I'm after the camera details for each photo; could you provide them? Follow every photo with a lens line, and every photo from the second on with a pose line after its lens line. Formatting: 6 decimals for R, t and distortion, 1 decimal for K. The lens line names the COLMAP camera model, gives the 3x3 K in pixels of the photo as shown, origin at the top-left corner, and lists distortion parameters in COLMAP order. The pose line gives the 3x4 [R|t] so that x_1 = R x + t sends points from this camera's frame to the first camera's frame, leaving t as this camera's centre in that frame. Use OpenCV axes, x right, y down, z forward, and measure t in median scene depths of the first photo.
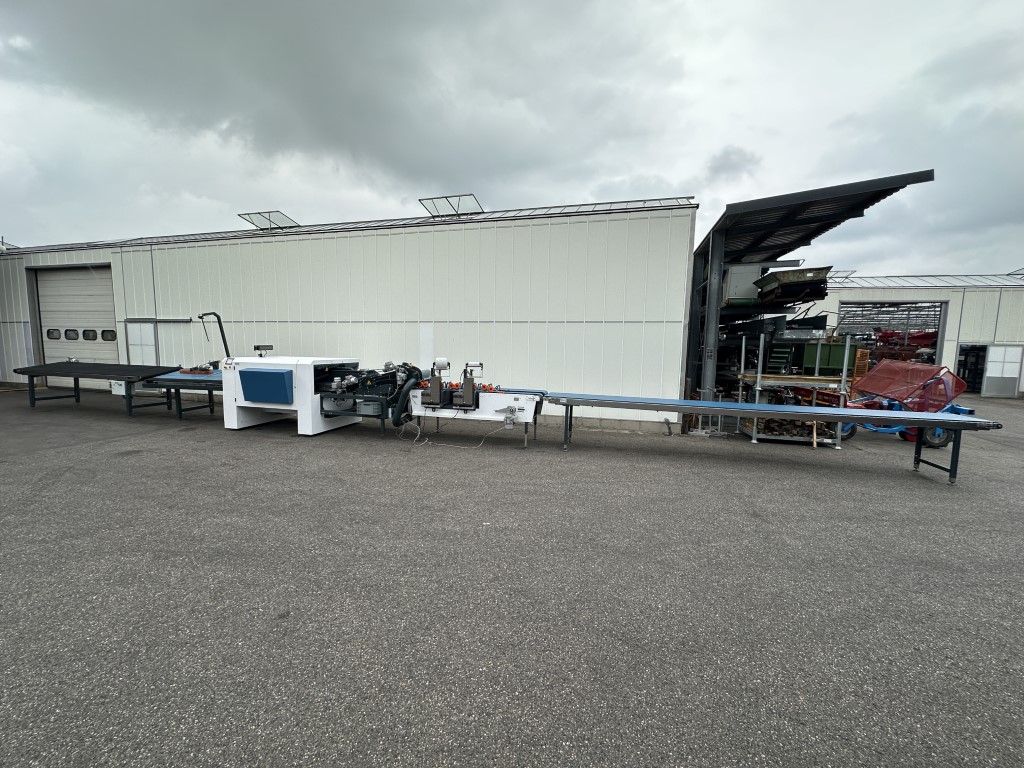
lens RADIAL K [[413.9, 0, 512.0], [0, 413.9, 384.0], [0, 0, 1]] dist [-0.004924, -0.000303]
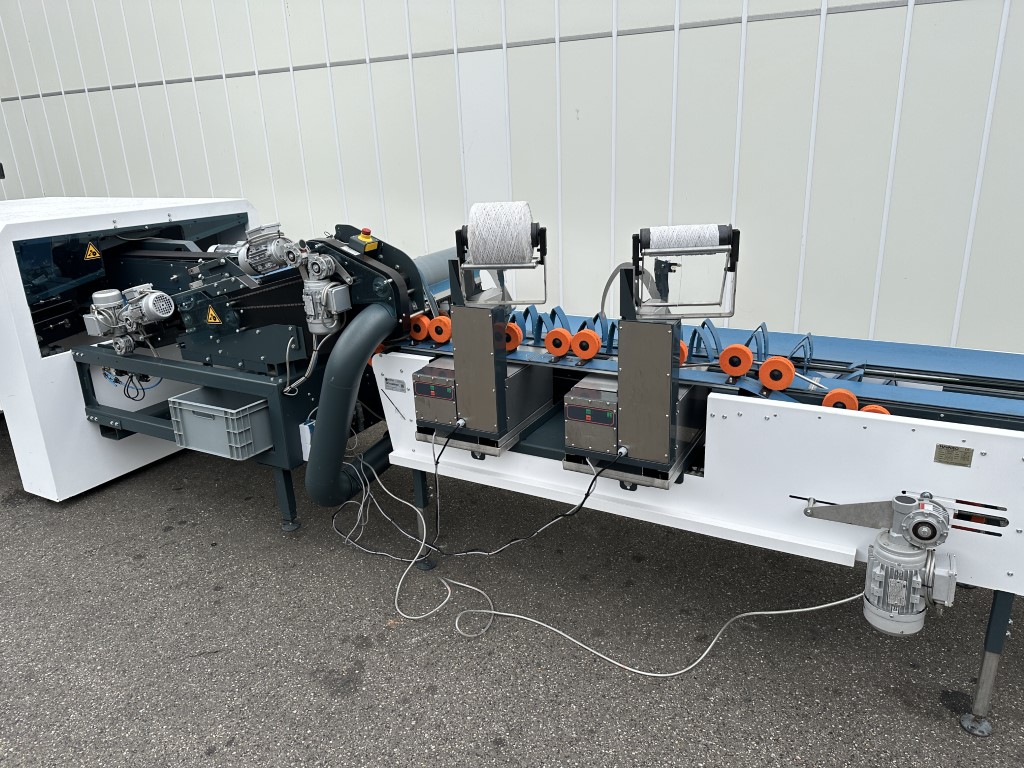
lens RADIAL K [[718.7, 0, 512.0], [0, 718.7, 384.0], [0, 0, 1]] dist [0.110737, -0.154993]
pose [[0.968873, 0.027054, -0.246075, -0.076491], [0.030757, 0.973154, 0.228091, -0.052396], [0.245640, -0.228560, 0.942031, 0.620501]]
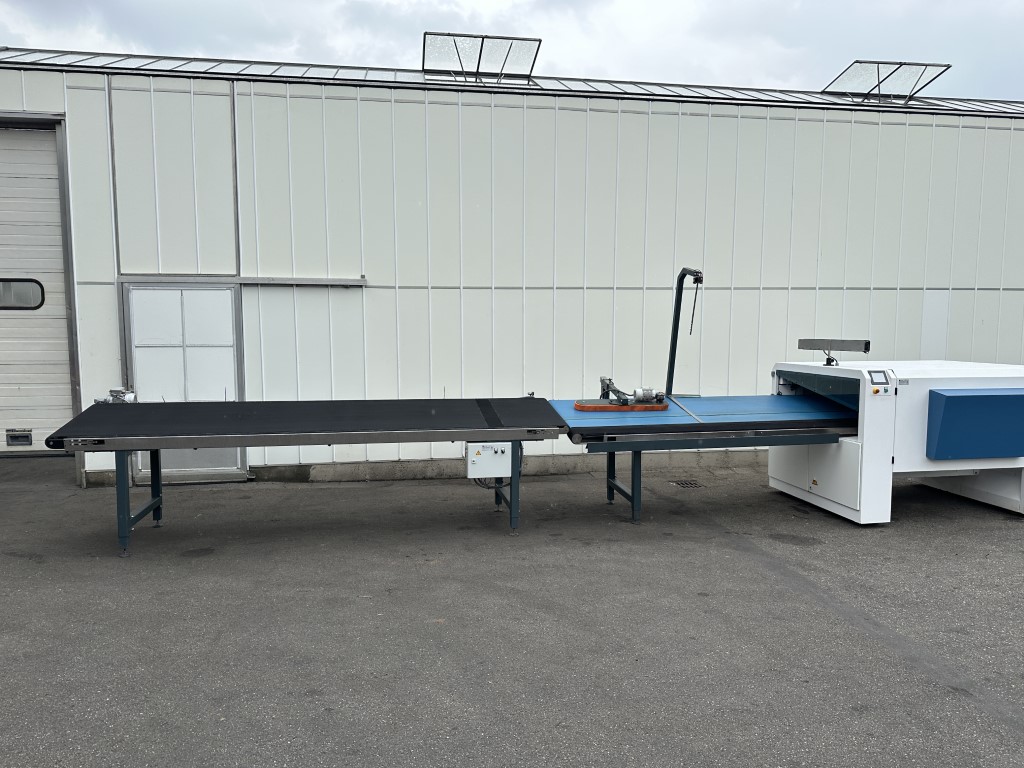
lens RADIAL K [[718.7, 0, 512.0], [0, 718.7, 384.0], [0, 0, 1]] dist [0.110737, -0.154993]
pose [[0.910701, -0.053537, 0.409582, -1.414932], [0.054880, 0.998457, 0.008486, -0.078607], [-0.409405, 0.014749, 0.912234, 0.431261]]
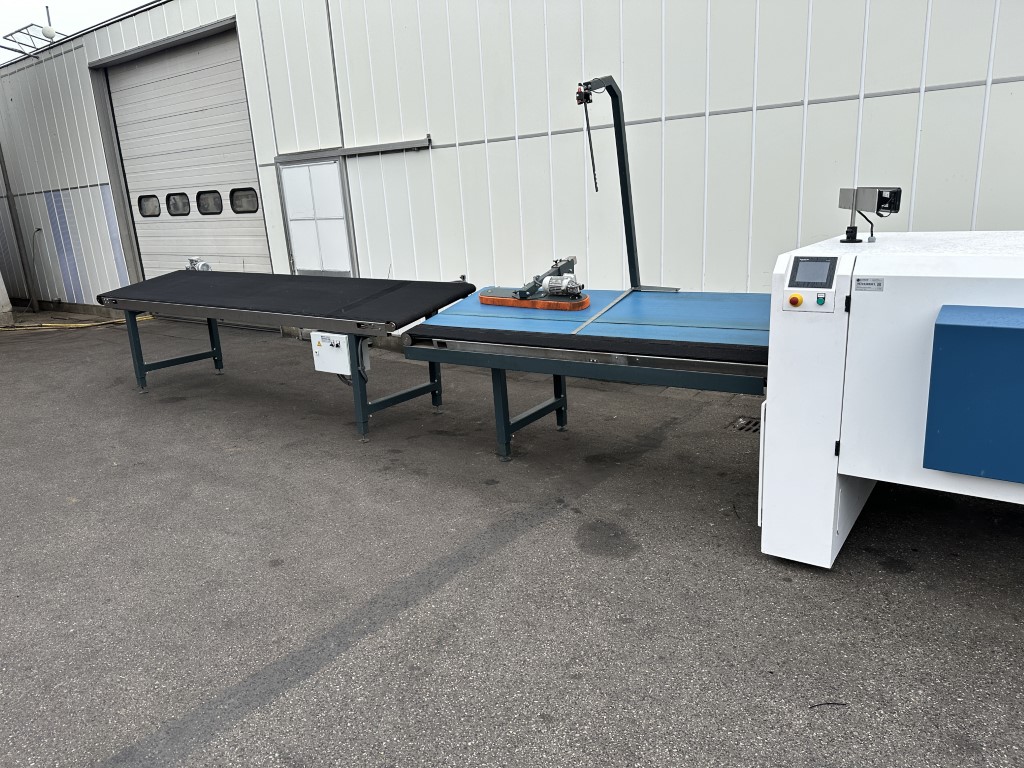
lens RADIAL K [[702.7, 0, 506.5], [0, 702.7, 401.1], [0, 0, 1]] dist [0.113744, -0.178584]
pose [[0.929808, 0.038078, -0.366071, -0.706331], [0.032512, 0.982247, 0.184751, -0.064214], [0.366607, -0.183685, 0.912063, 0.599610]]
